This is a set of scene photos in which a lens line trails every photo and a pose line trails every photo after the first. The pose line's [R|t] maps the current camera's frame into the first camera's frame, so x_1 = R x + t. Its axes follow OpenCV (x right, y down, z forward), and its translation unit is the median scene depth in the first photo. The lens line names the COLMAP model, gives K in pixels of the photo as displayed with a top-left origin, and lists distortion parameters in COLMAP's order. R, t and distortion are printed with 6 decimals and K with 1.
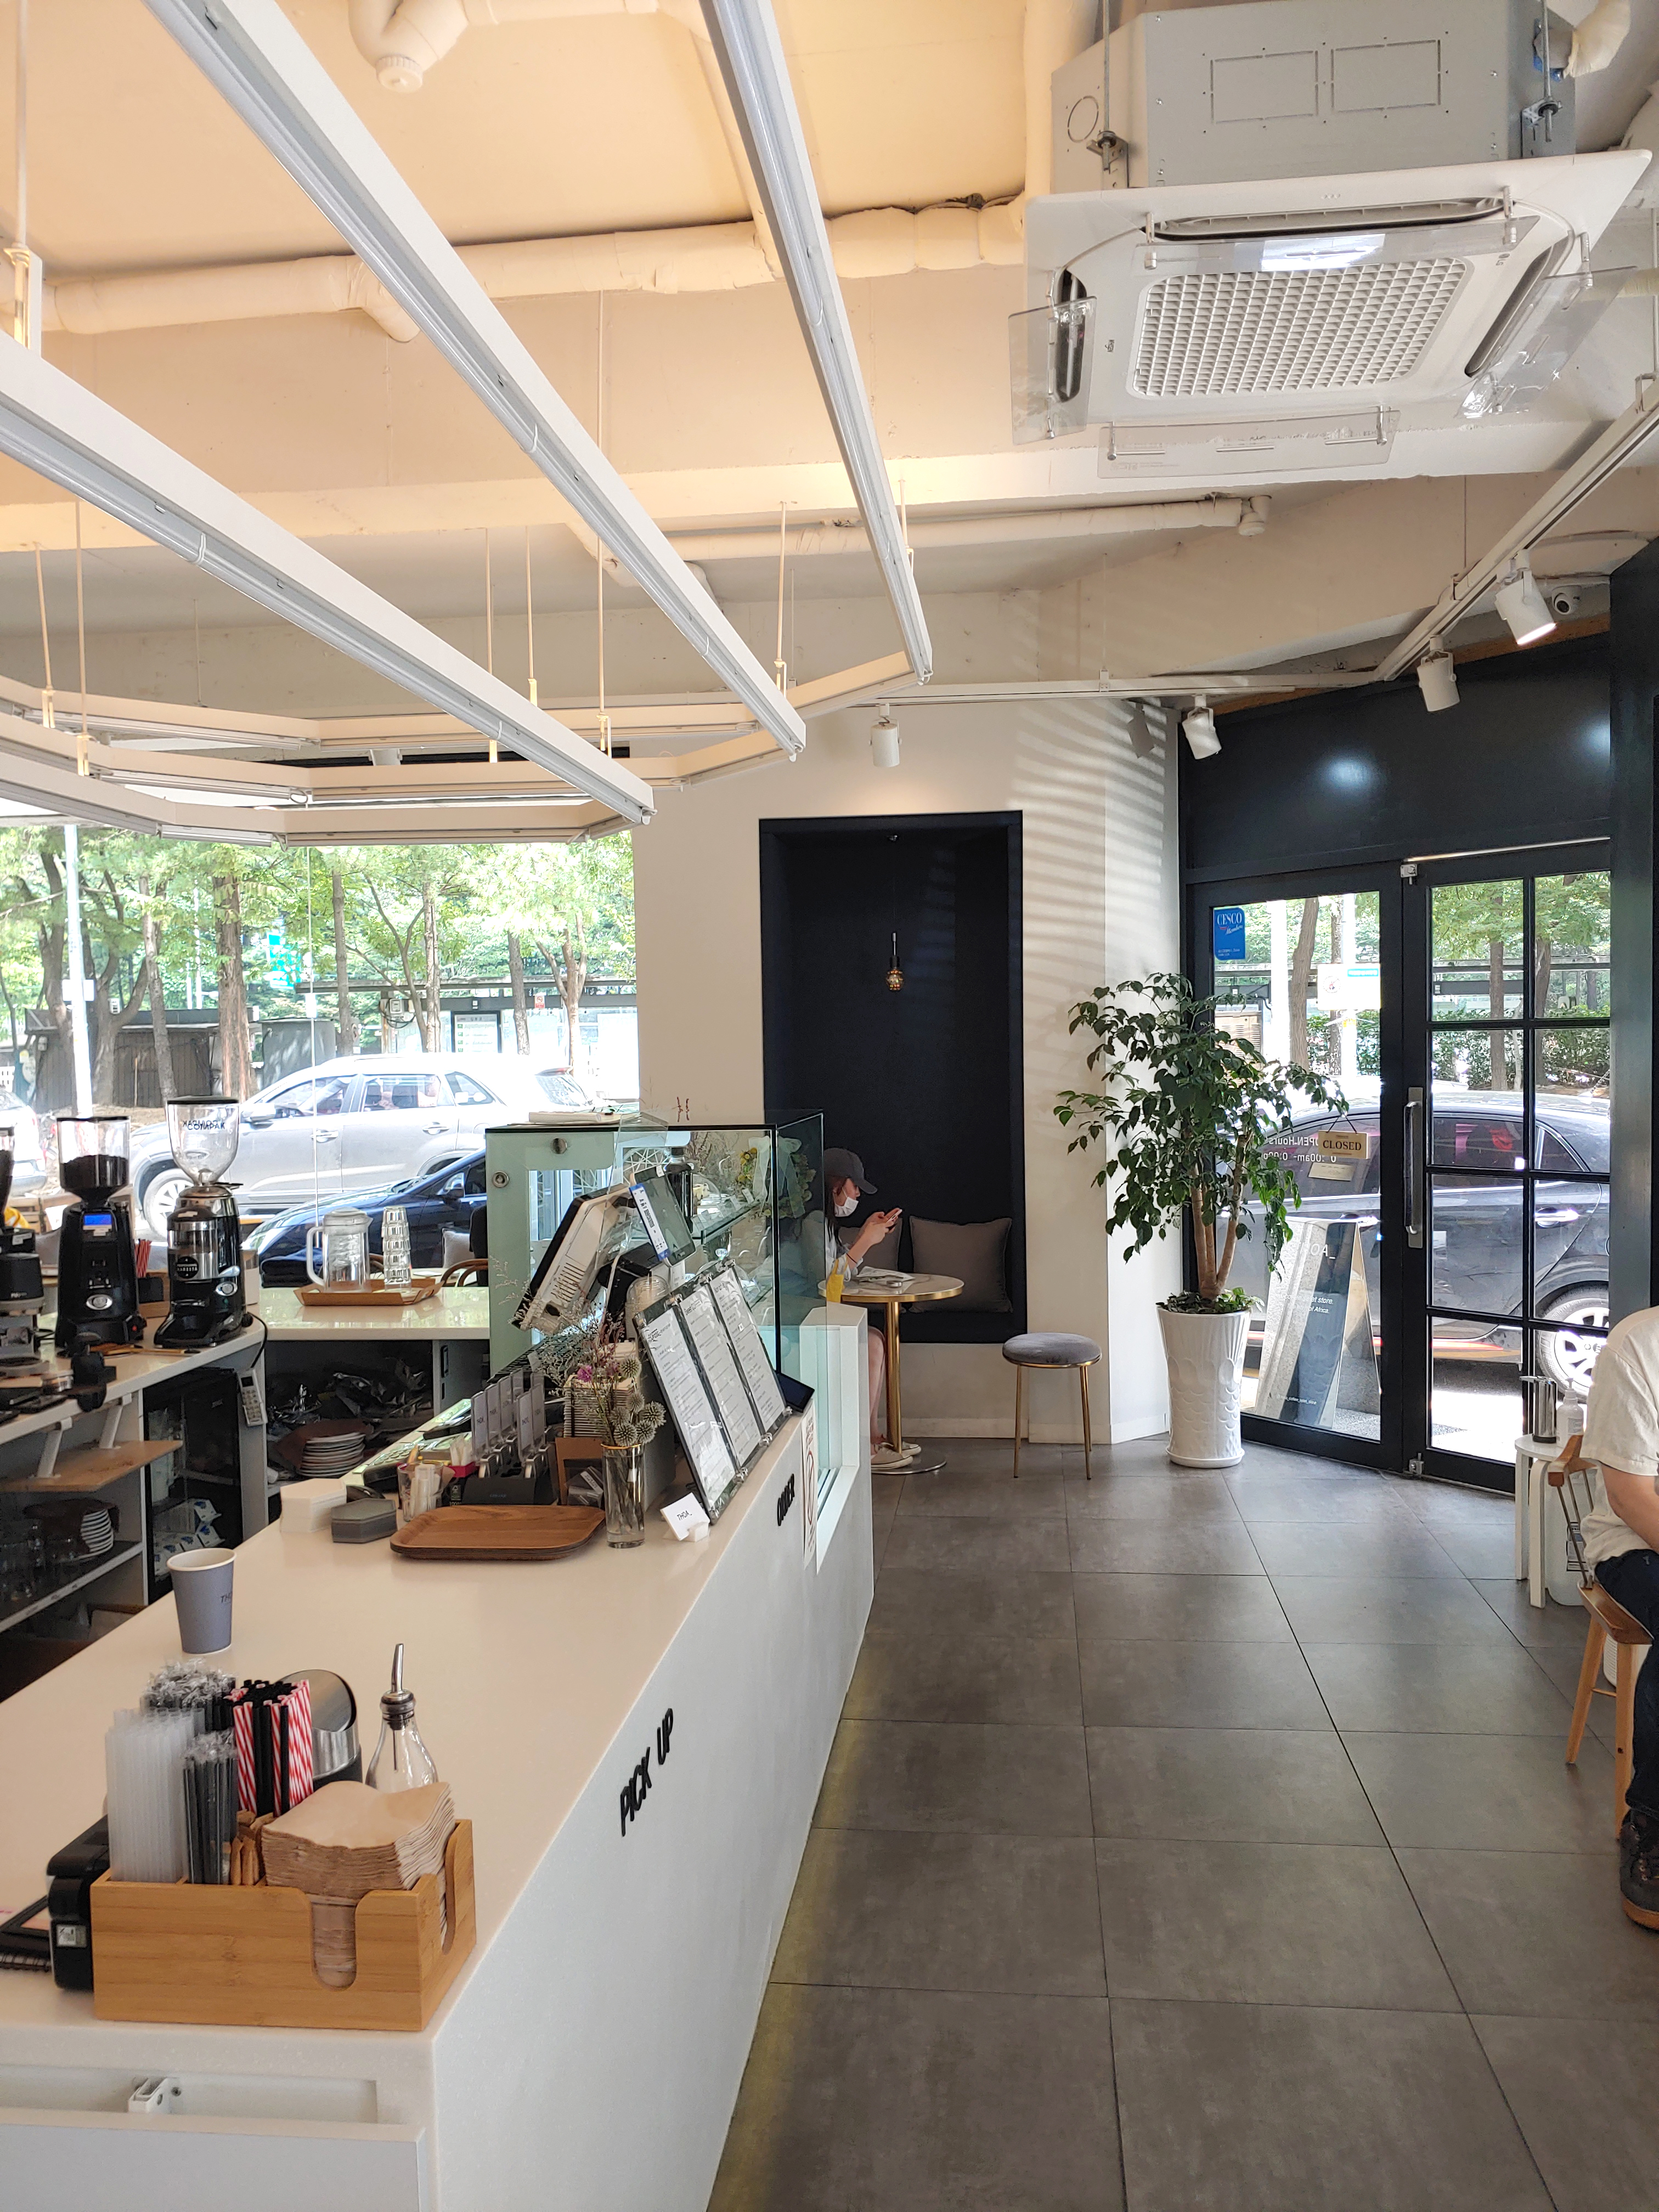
lens RADIAL K [[1701.2, 0, 828.8], [0, 1701.2, 1110.9], [0, 0, 1]] dist [0.005688, -0.016459]
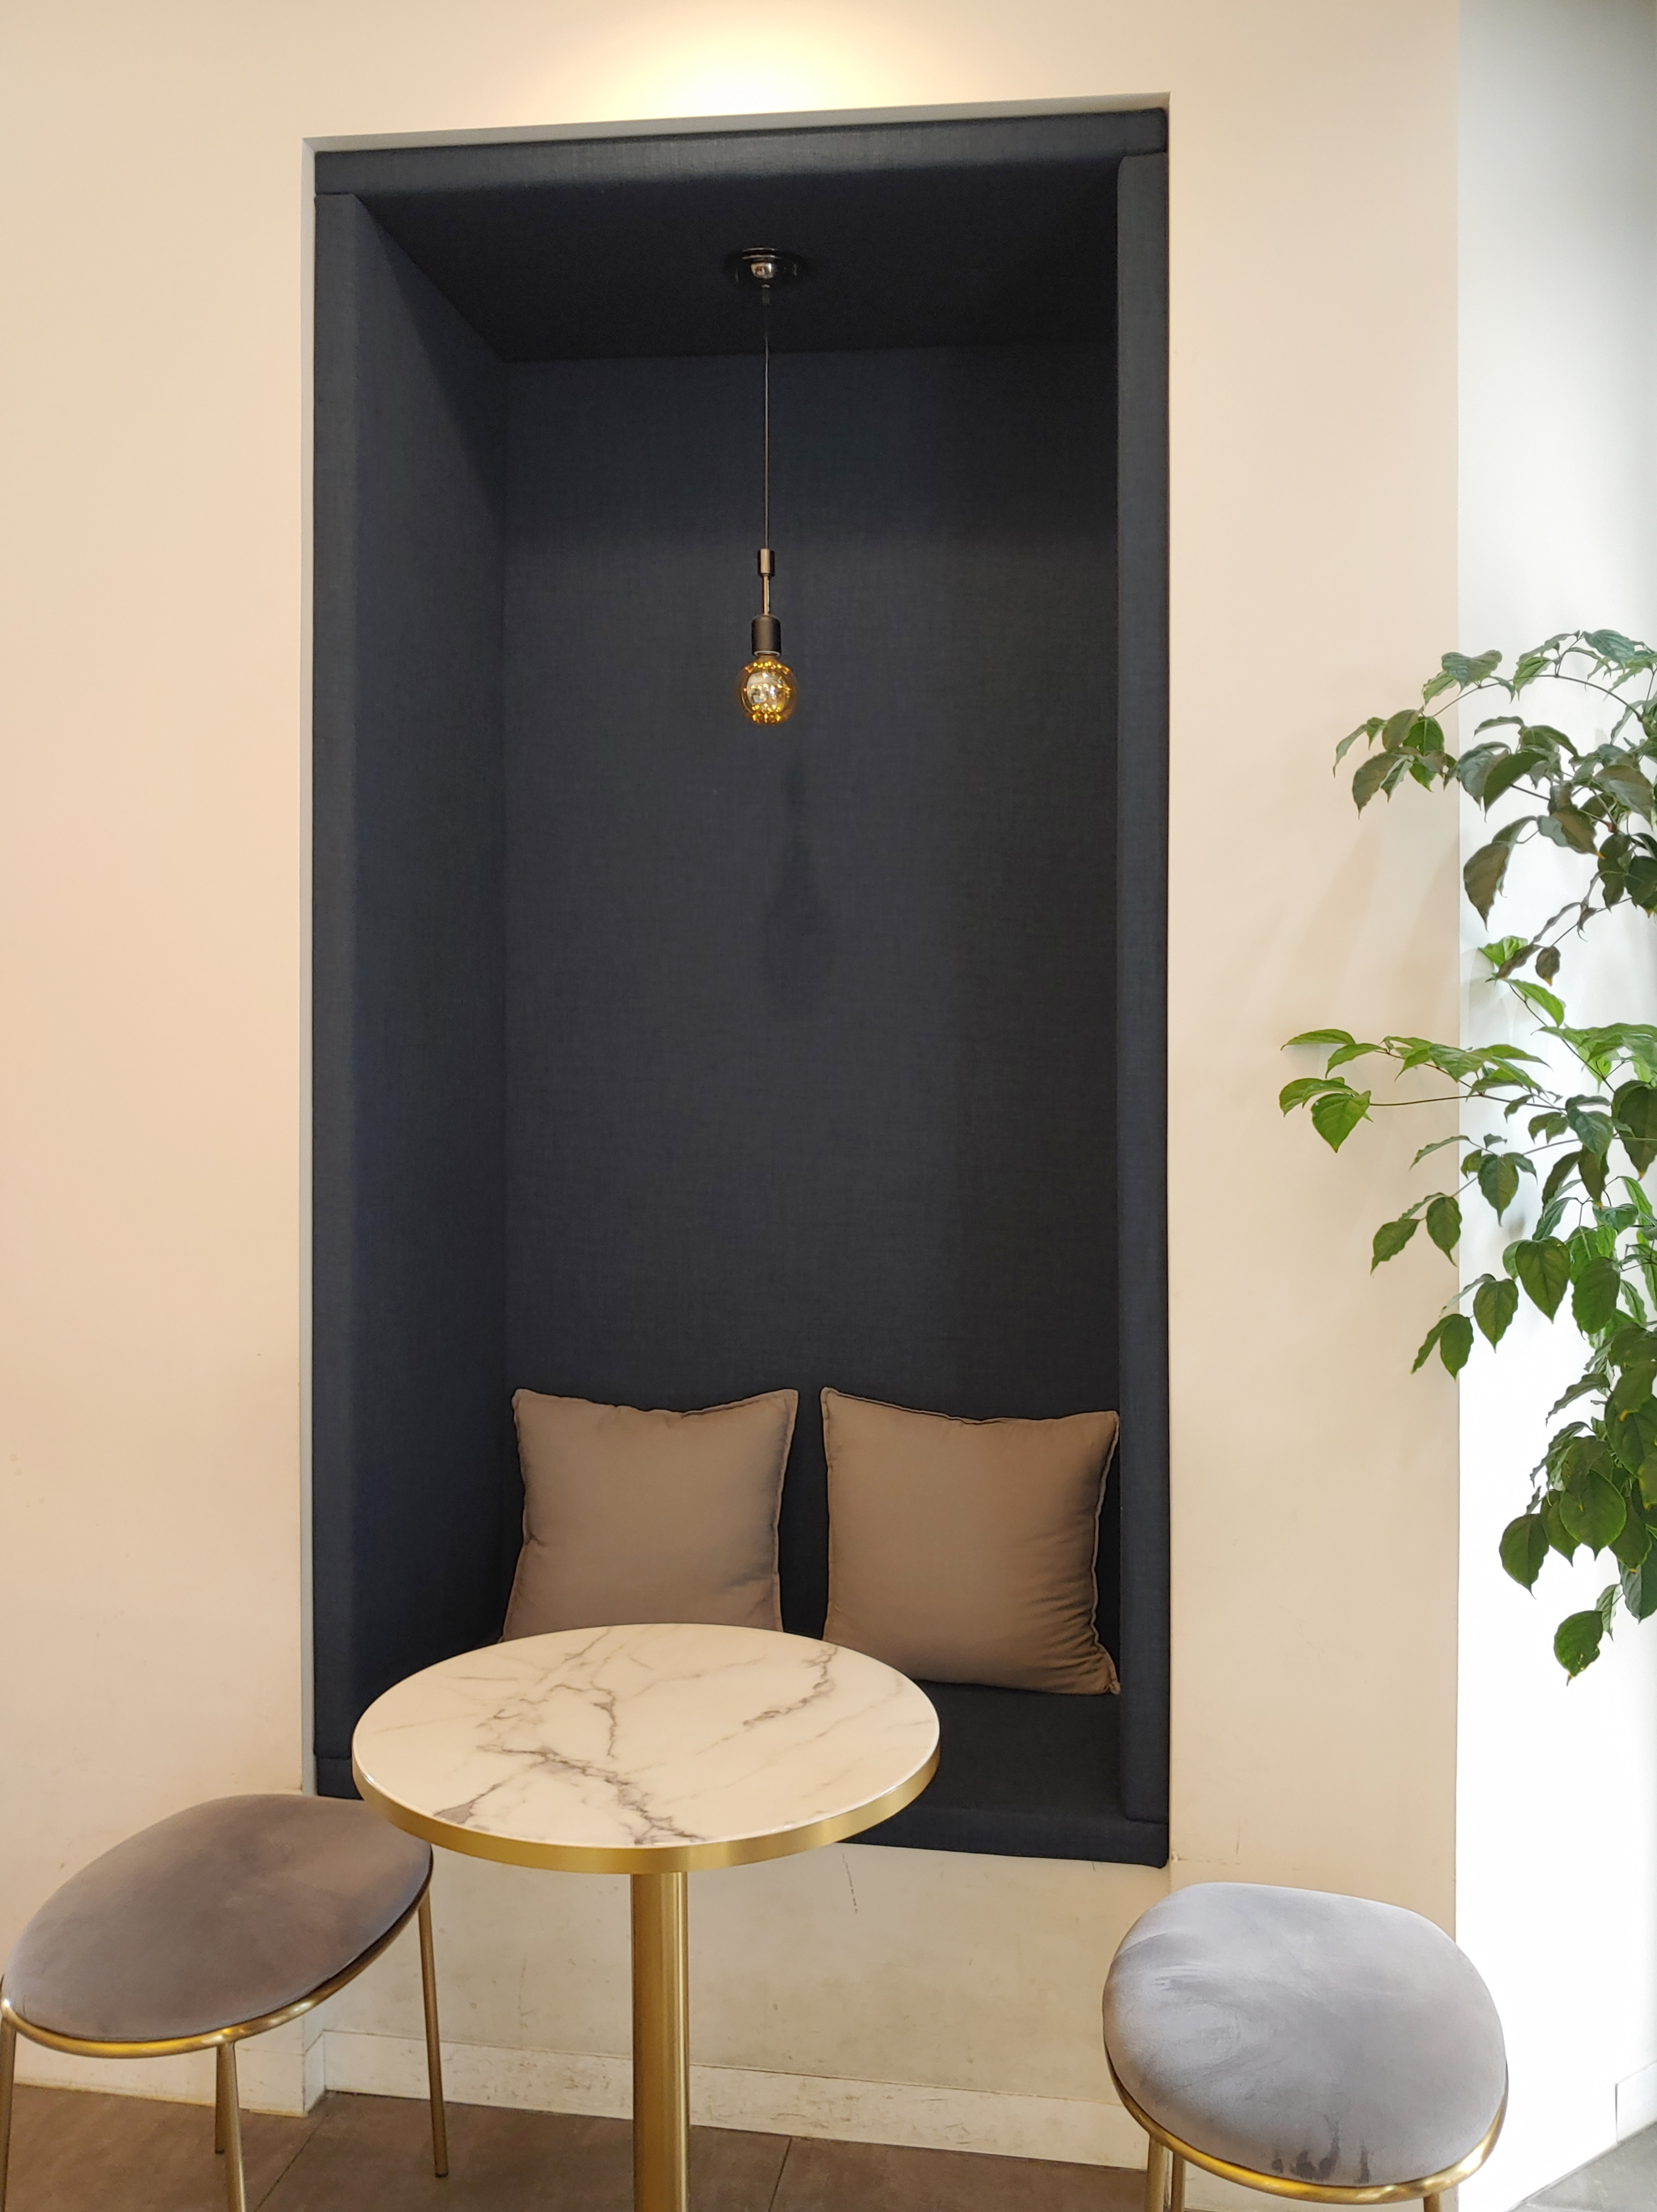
lens RADIAL K [[1701.0, 0, 830.9], [0, 1701.0, 1095.8], [0, 0, 1]] dist [0.005688, -0.016459]
pose [[0.999423, 0.009147, -0.032700, 0.067043], [-0.009709, 0.999807, -0.017077, 0.005158], [0.032537, 0.017385, 0.999319, 0.717993]]
